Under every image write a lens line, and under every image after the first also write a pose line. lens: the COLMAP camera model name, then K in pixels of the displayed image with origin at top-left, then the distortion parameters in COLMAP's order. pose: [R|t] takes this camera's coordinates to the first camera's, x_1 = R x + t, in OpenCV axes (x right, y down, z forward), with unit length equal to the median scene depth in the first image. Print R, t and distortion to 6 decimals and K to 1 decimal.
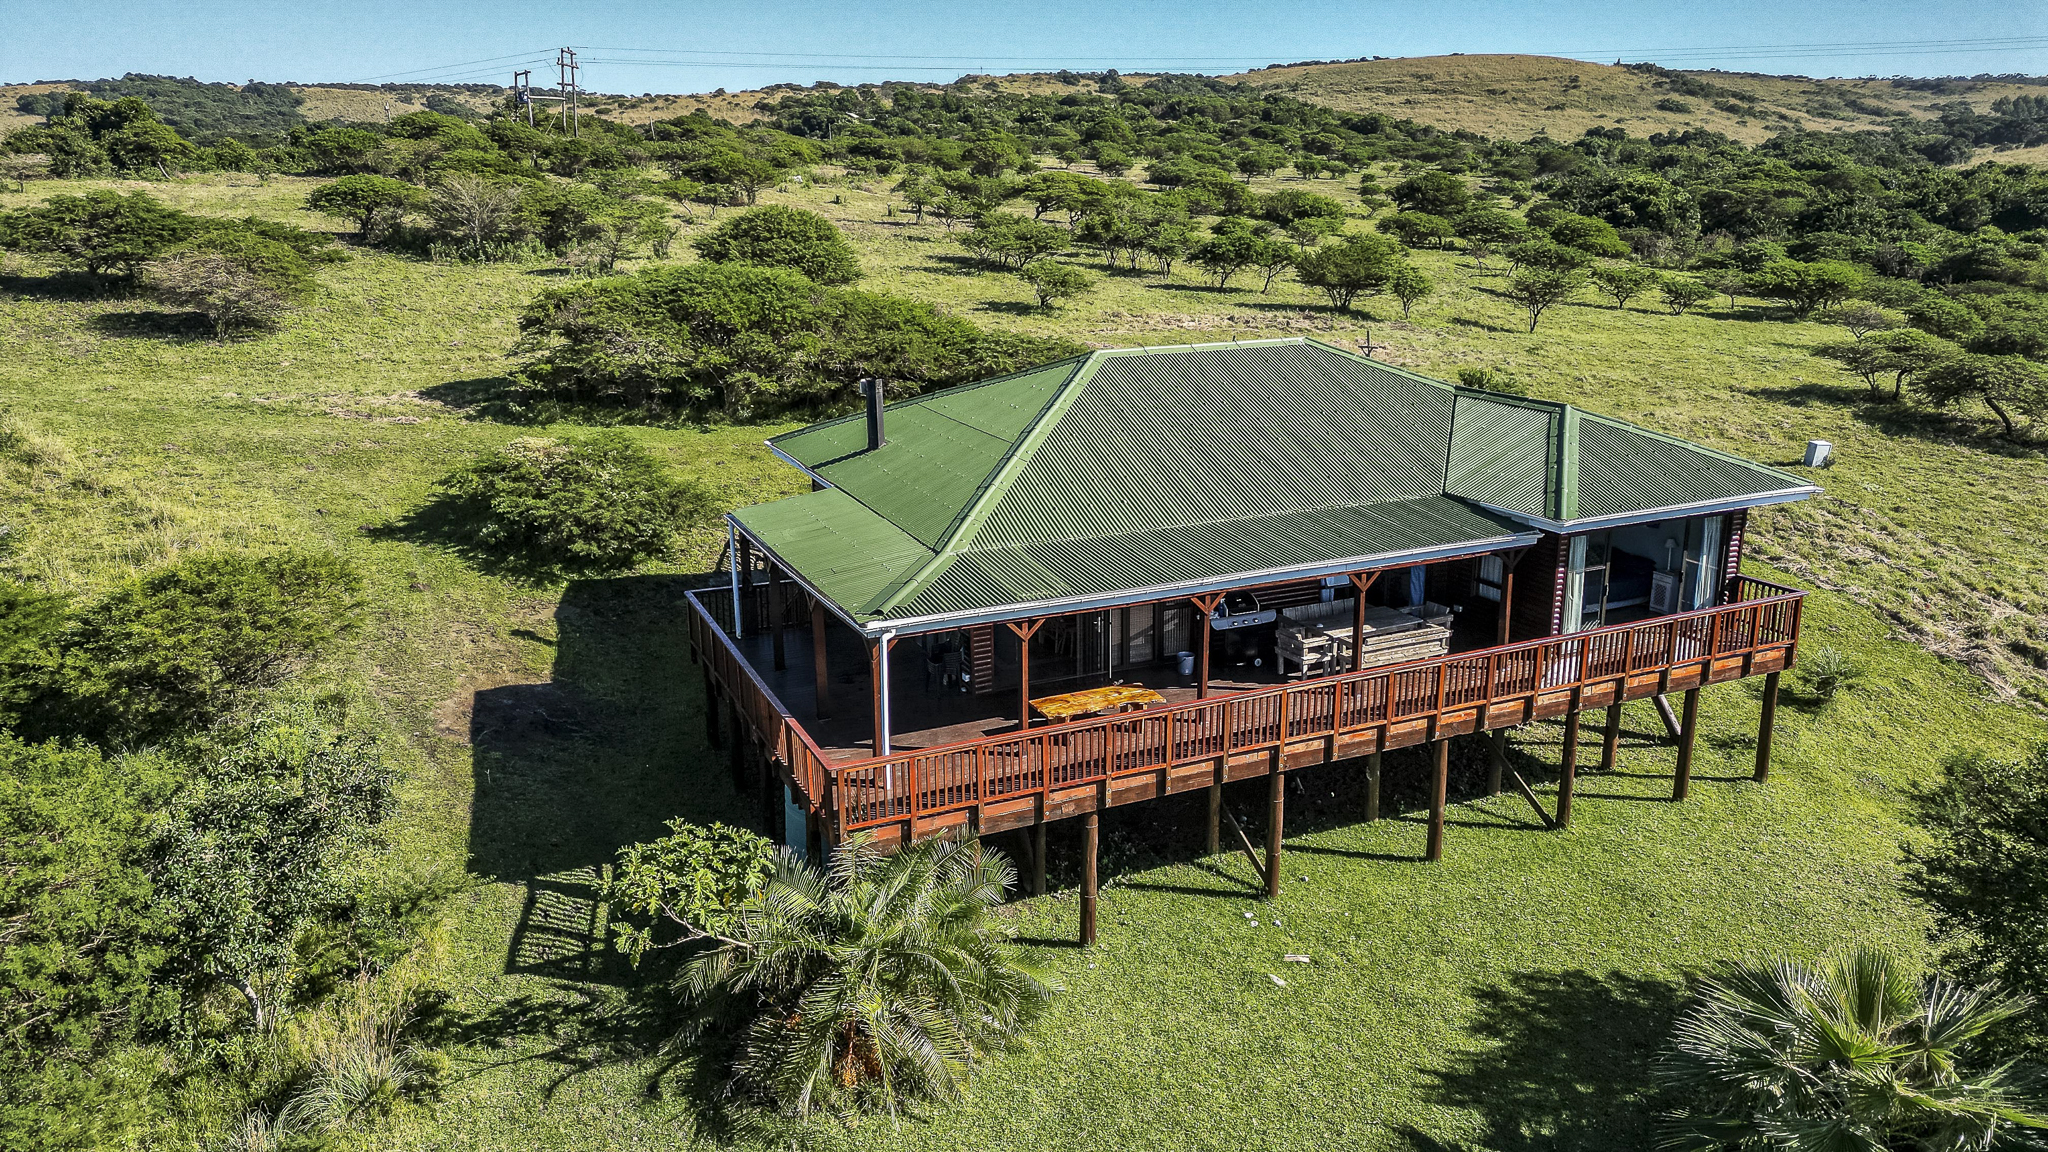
lens RADIAL K [[1420.1, 0, 1027.2], [0, 1420.1, 582.7], [0, 0, 1]] dist [0.089492, -0.093230]
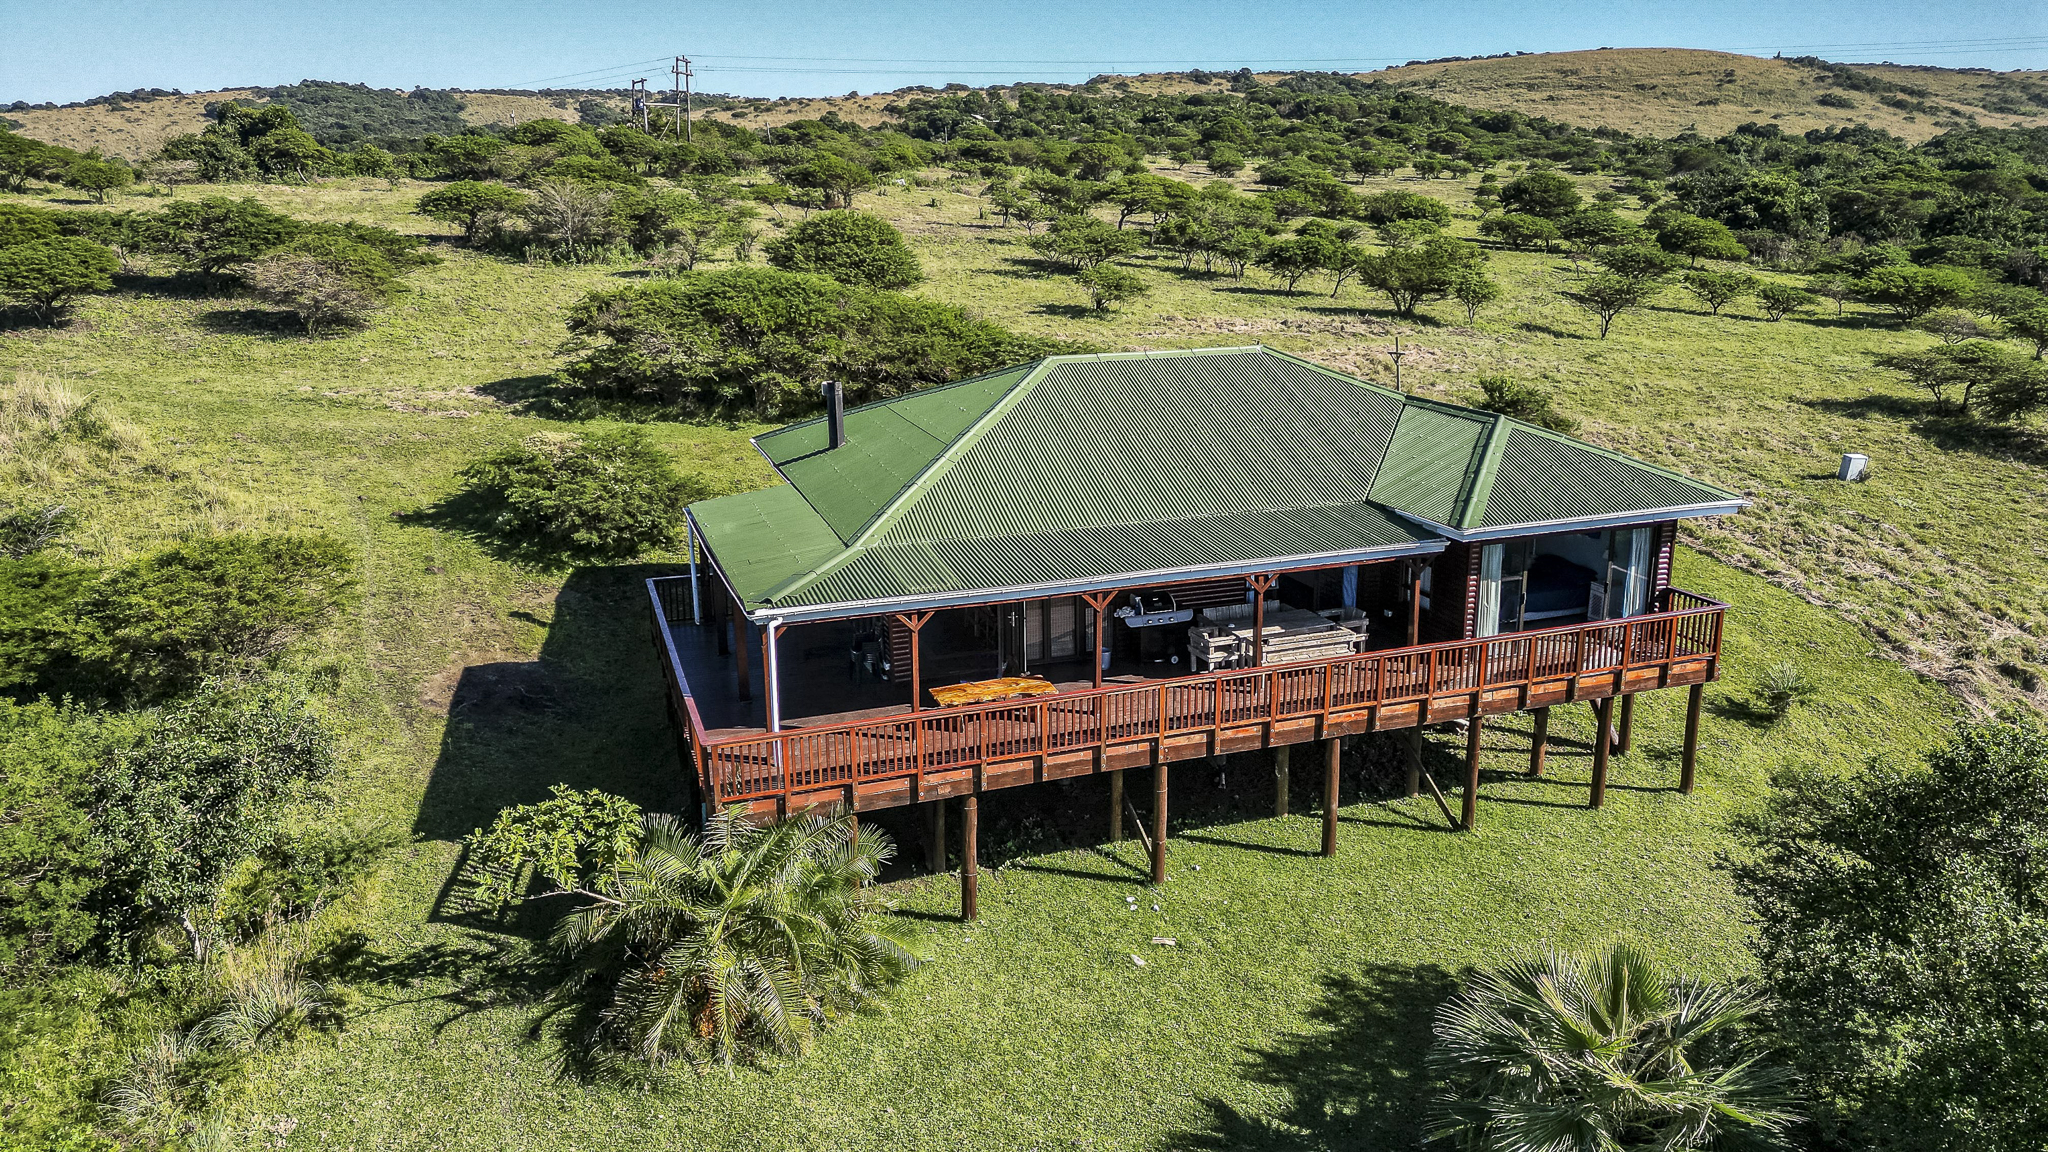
lens RADIAL K [[1420.1, 0, 1027.2], [0, 1420.1, 582.7], [0, 0, 1]] dist [0.089492, -0.093230]
pose [[0.995768, 0.023587, -0.088824, 0.110981], [-0.023559, 0.999722, 0.001363, 0.000712], [0.088831, 0.000735, 0.996046, -0.031073]]
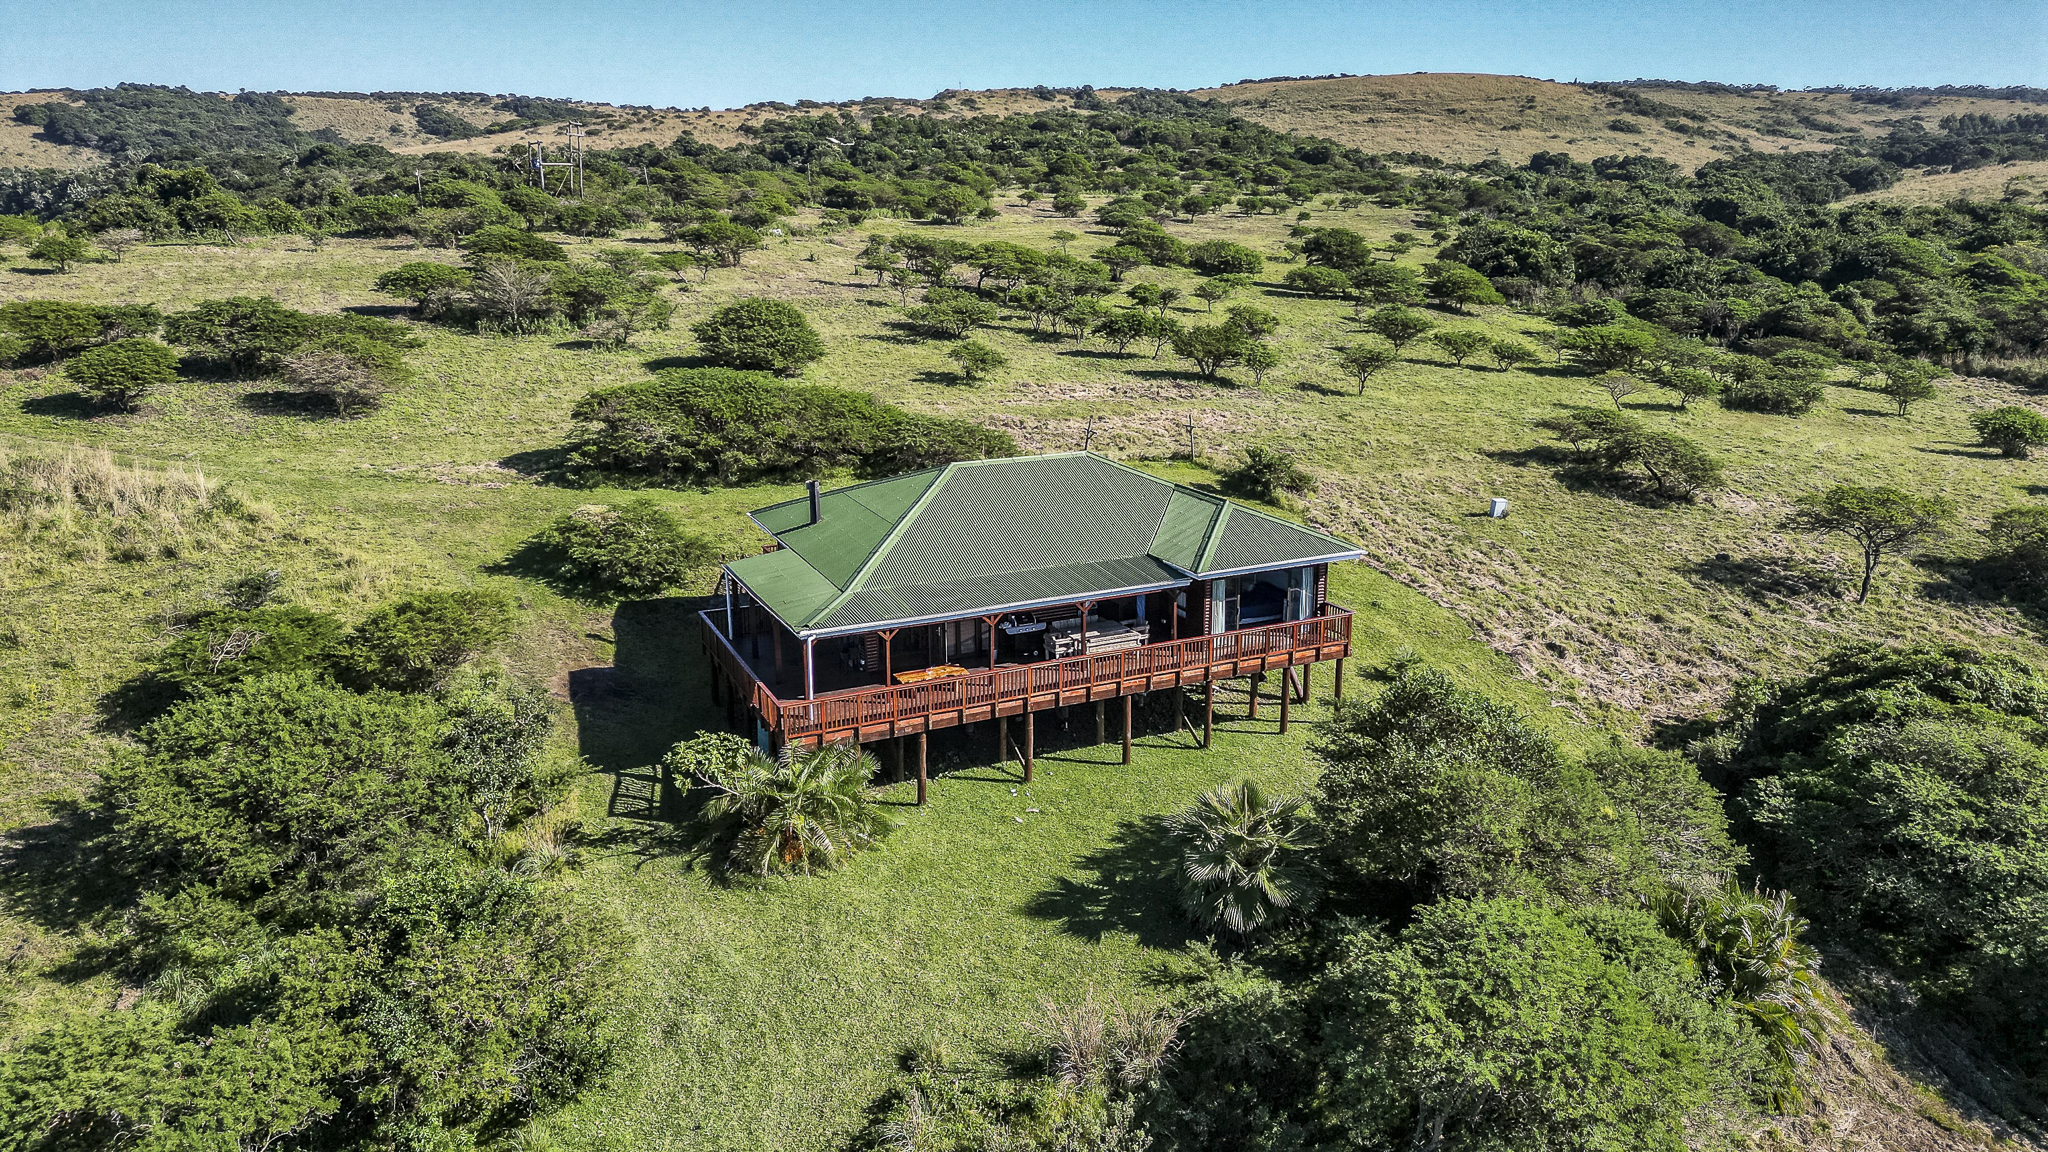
lens RADIAL K [[1420.0, 0, 1024.0], [0, 1420.0, 576.0], [0, 0, 1]] dist [0.117061, -0.144497]
pose [[0.999962, 0.000794, 0.008690, 0.101478], [-0.000754, 0.999989, -0.004680, -0.022166], [-0.008693, 0.004674, 0.999951, -0.542964]]
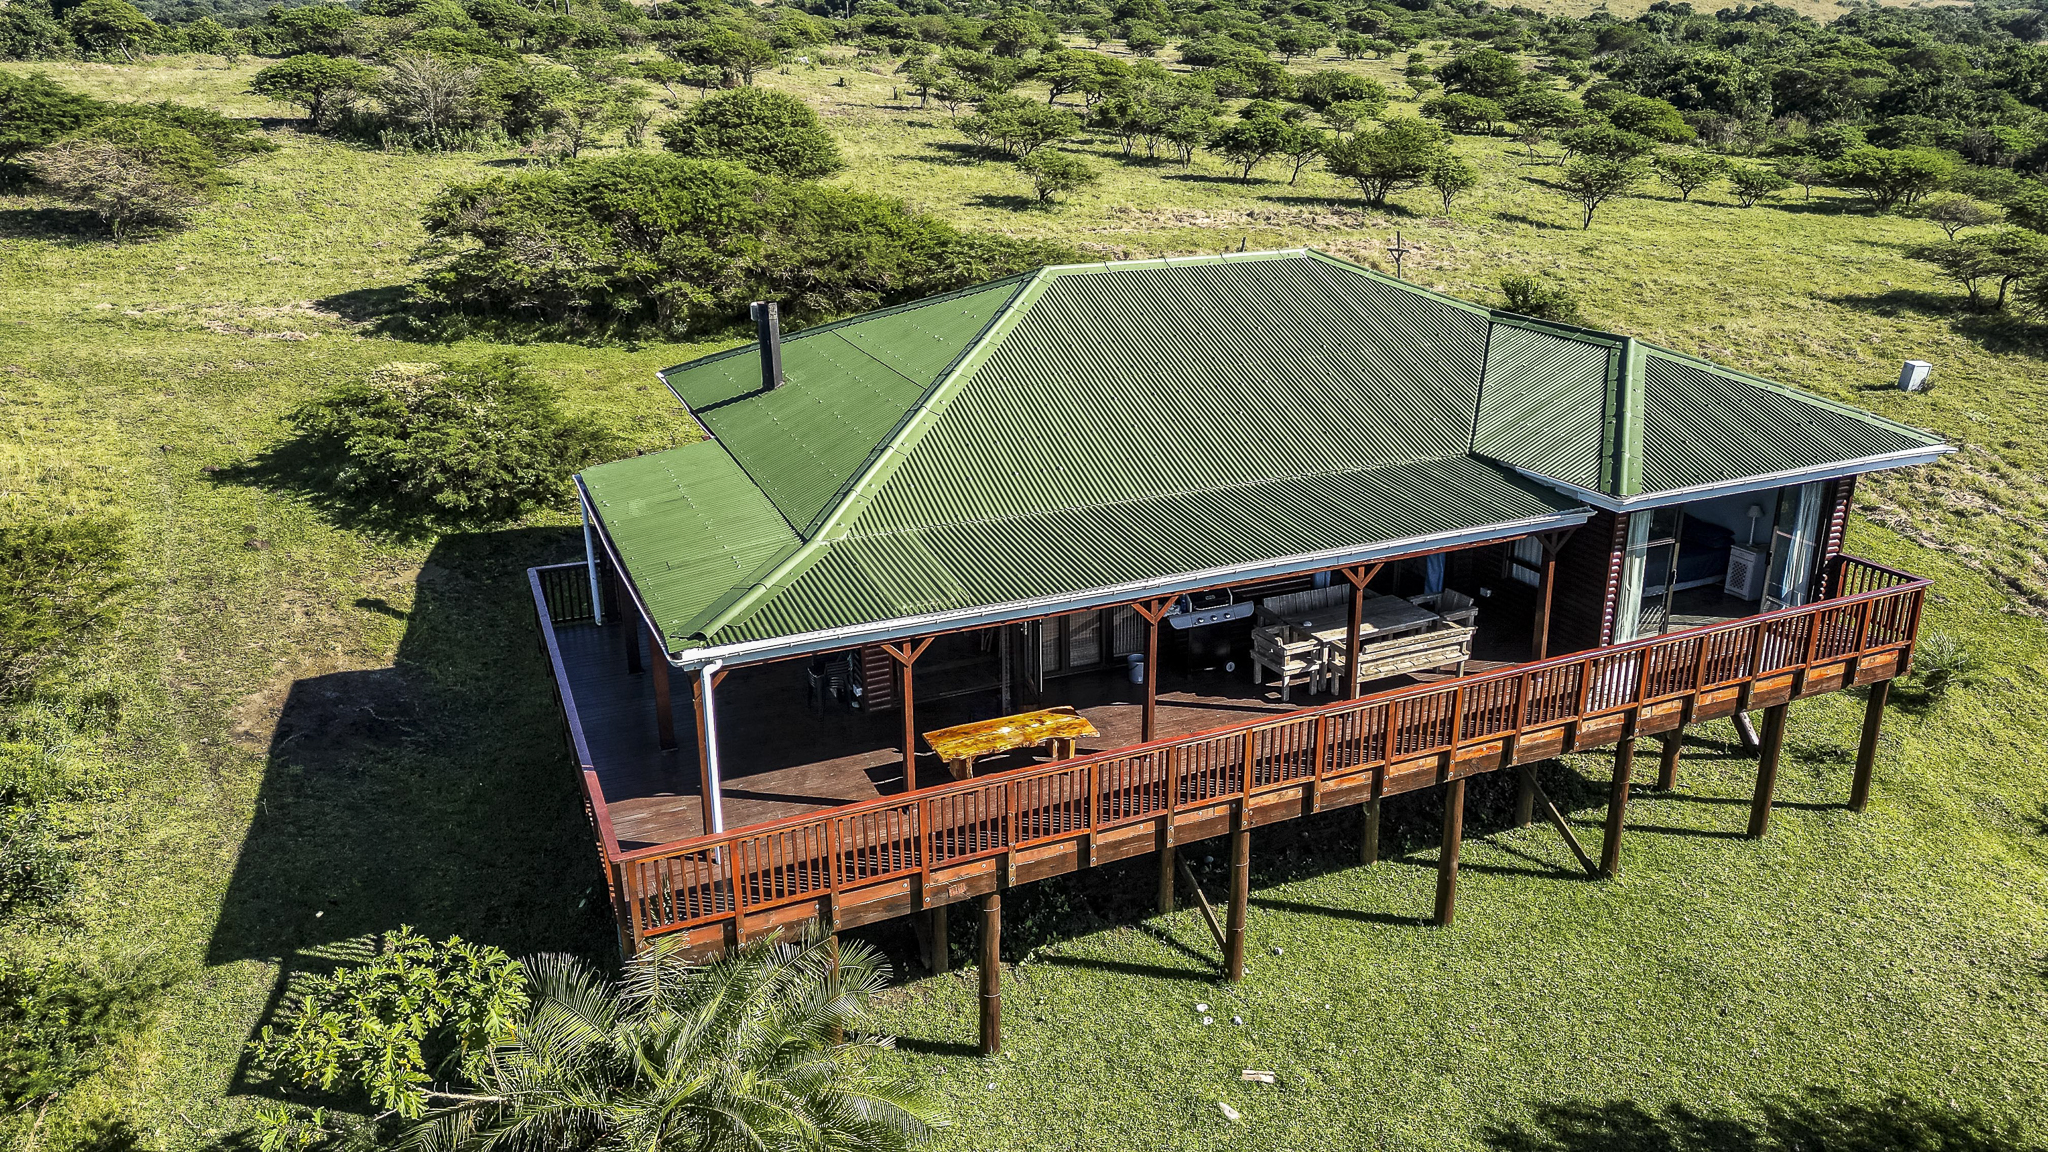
lens RADIAL K [[1422.0, 0, 1027.8], [0, 1422.0, 578.7], [0, 0, 1]] dist [0.079627, -0.077833]
pose [[0.999673, 0.005894, -0.024879, 0.051744], [-0.004118, 0.997481, 0.070819, -0.037753], [0.025233, -0.070693, 0.997179, 0.154404]]
